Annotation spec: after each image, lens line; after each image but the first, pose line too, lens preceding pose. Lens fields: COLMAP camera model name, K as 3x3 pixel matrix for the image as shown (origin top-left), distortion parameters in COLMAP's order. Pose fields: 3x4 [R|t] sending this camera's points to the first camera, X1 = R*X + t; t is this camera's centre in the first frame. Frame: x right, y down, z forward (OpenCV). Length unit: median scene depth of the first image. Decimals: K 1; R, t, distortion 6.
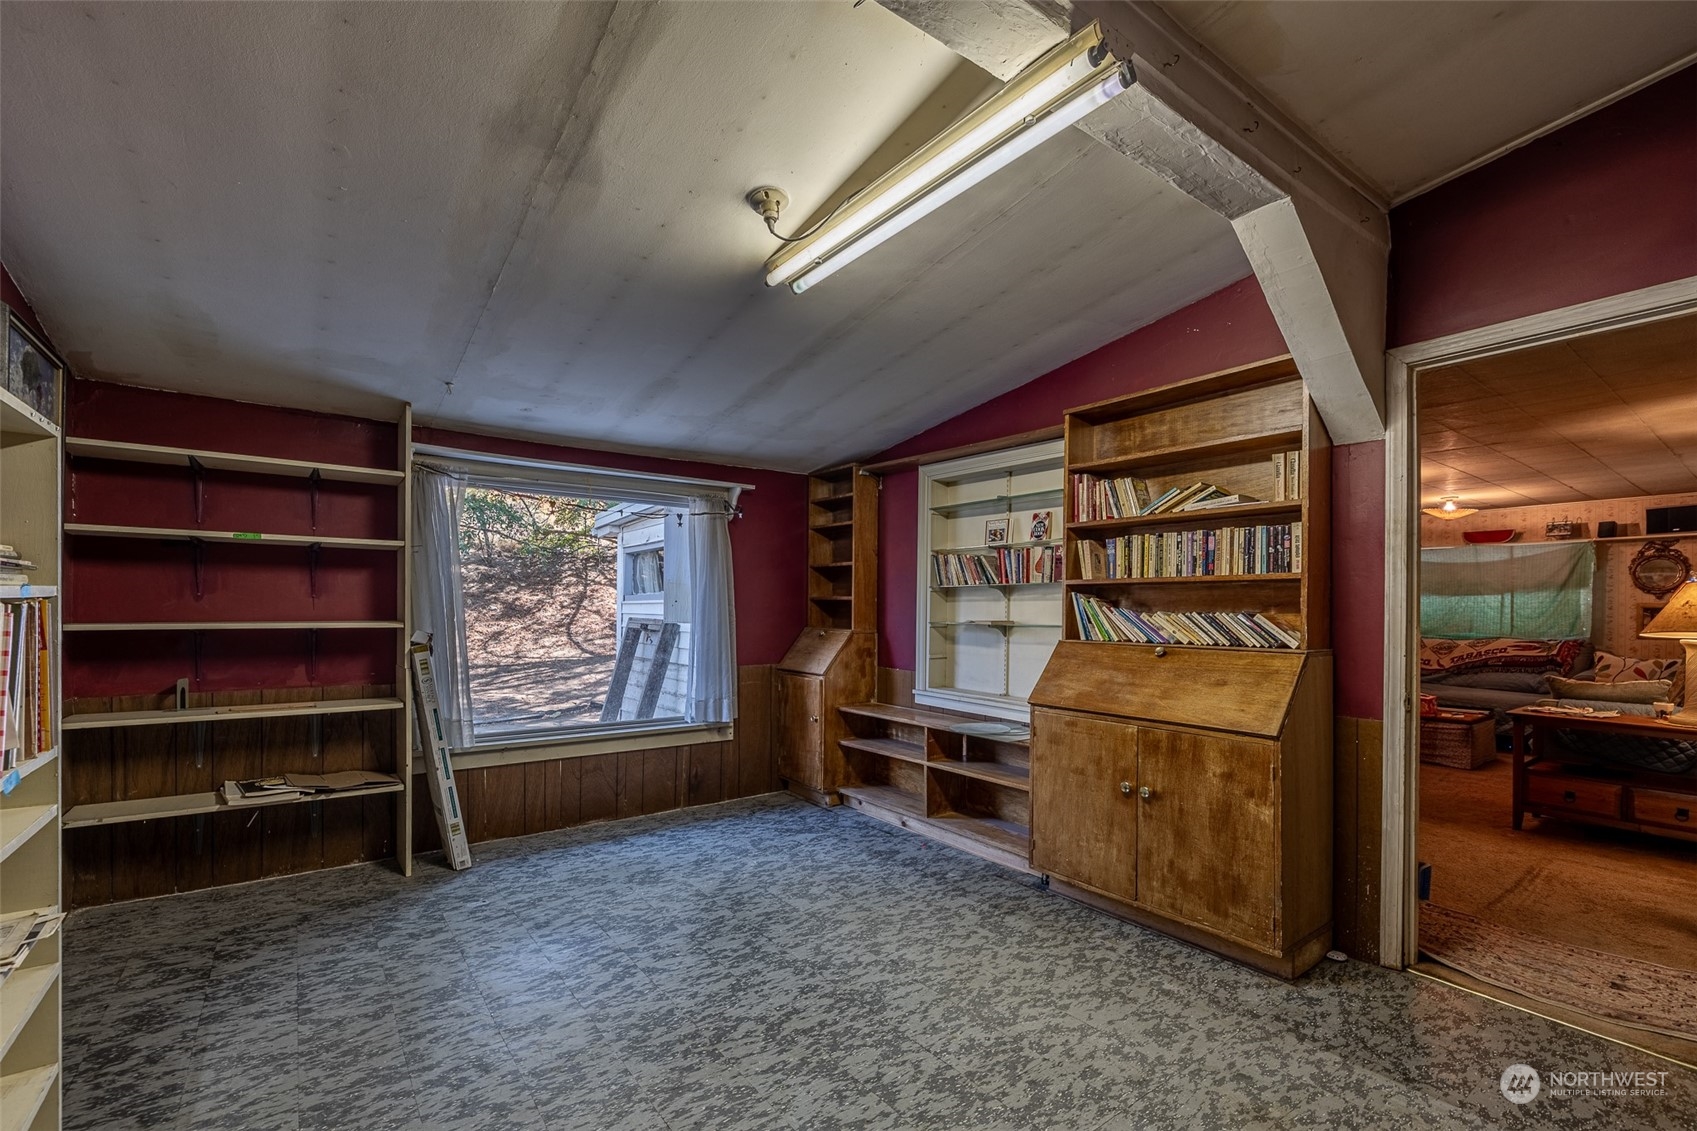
lens RADIAL K [[729.8, 0, 827.6], [0, 729.8, 606.6], [0, 0, 1]] dist [-0.002675, -0.000592]
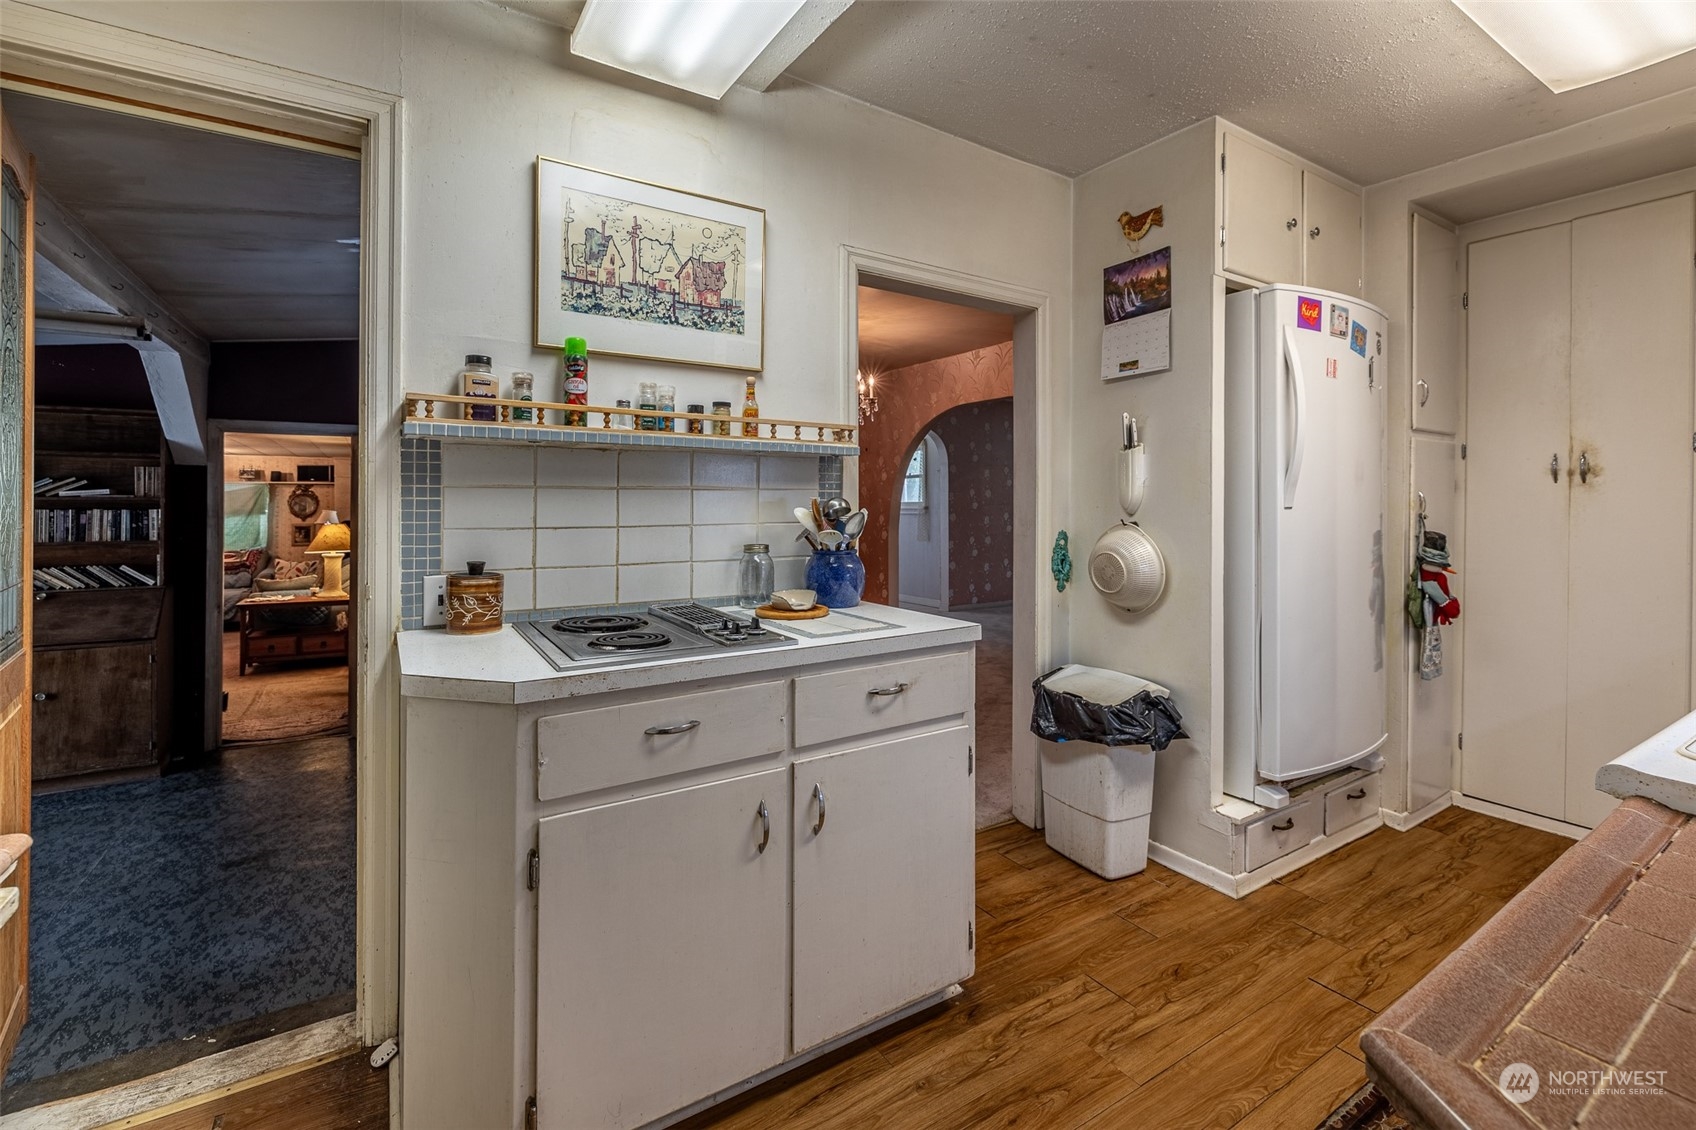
lens RADIAL K [[729.4, 0, 830.6], [0, 729.4, 499.8], [0, 0, 1]] dist [-0.002675, -0.000592]
pose [[0.072184, -0.000199, 0.997391, -0.375114], [0.000029, 1.000000, 0.000197, -0.056837], [-0.997391, 0.000014, 0.072184, -0.277380]]
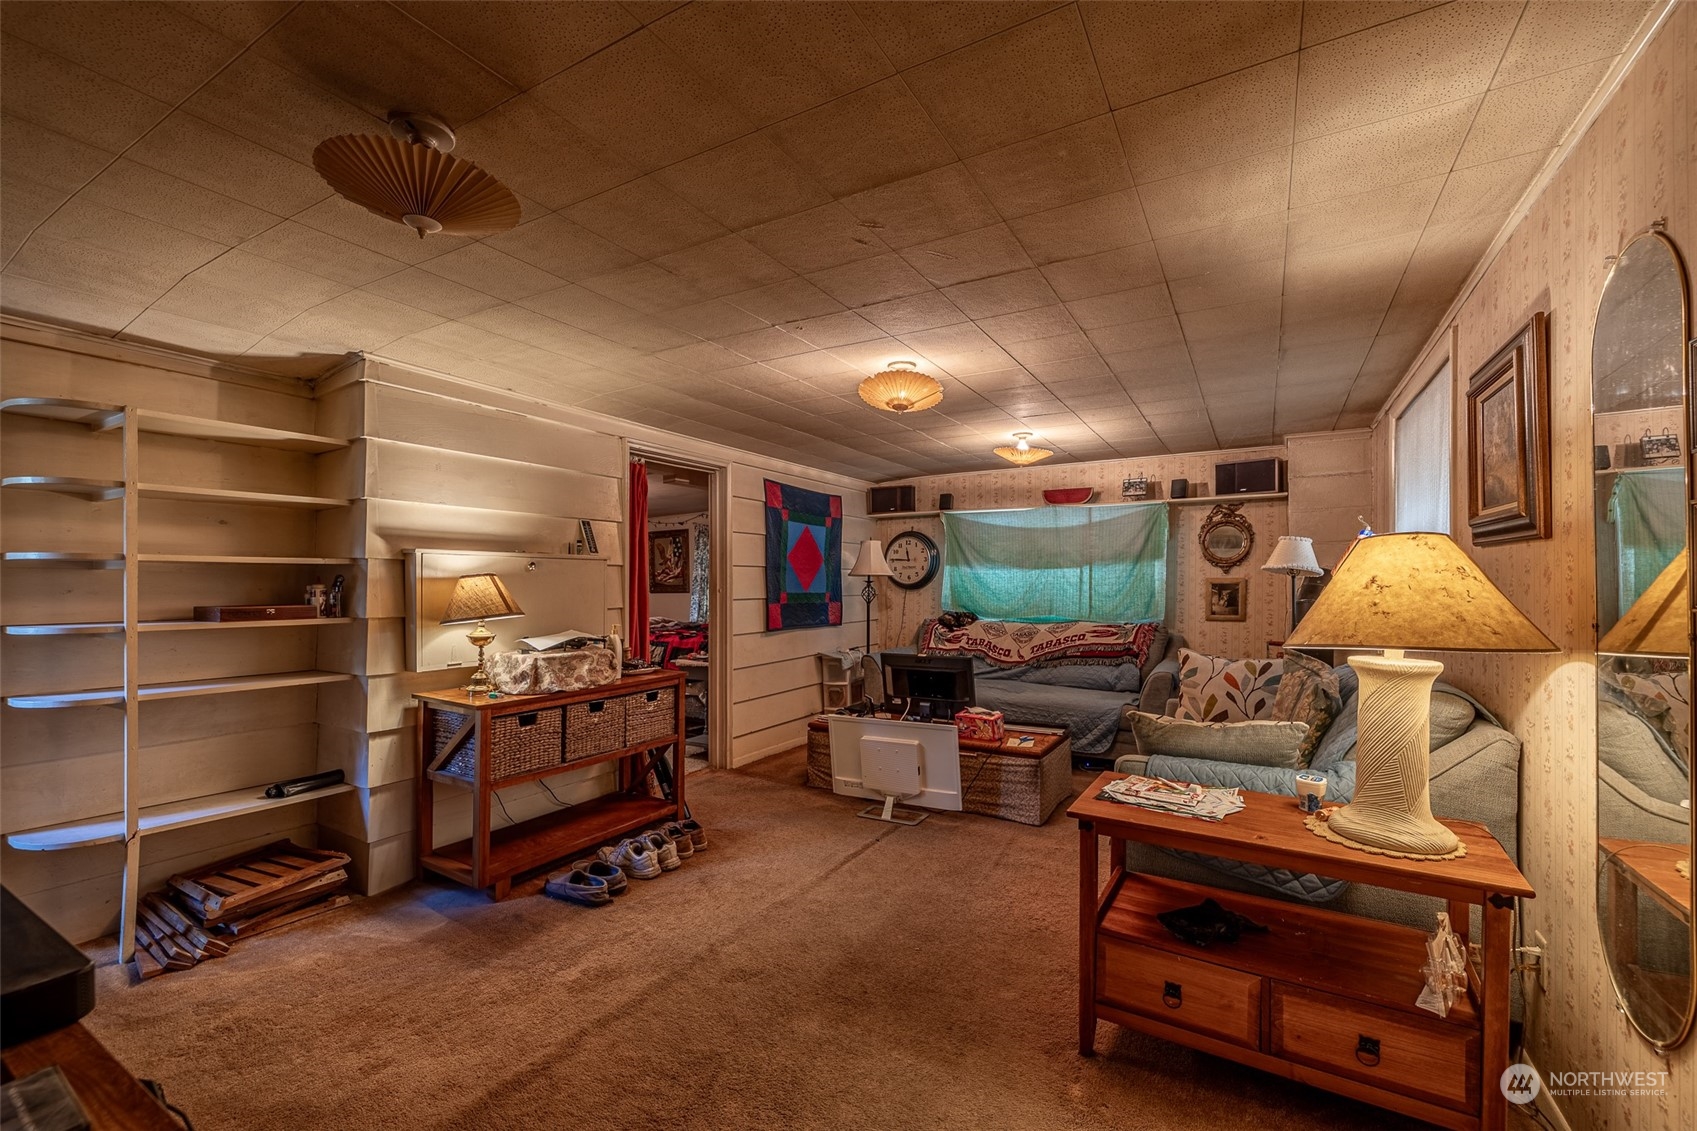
lens RADIAL K [[729.8, 0, 842.4], [0, 729.8, 577.6], [0, 0, 1]] dist [-0.002675, -0.000592]
pose [[0.913662, -0.000170, 0.406476, 0.390872], [0.001619, 0.999994, -0.003221, -0.003474], [-0.406472, 0.003601, 0.913656, 0.403956]]
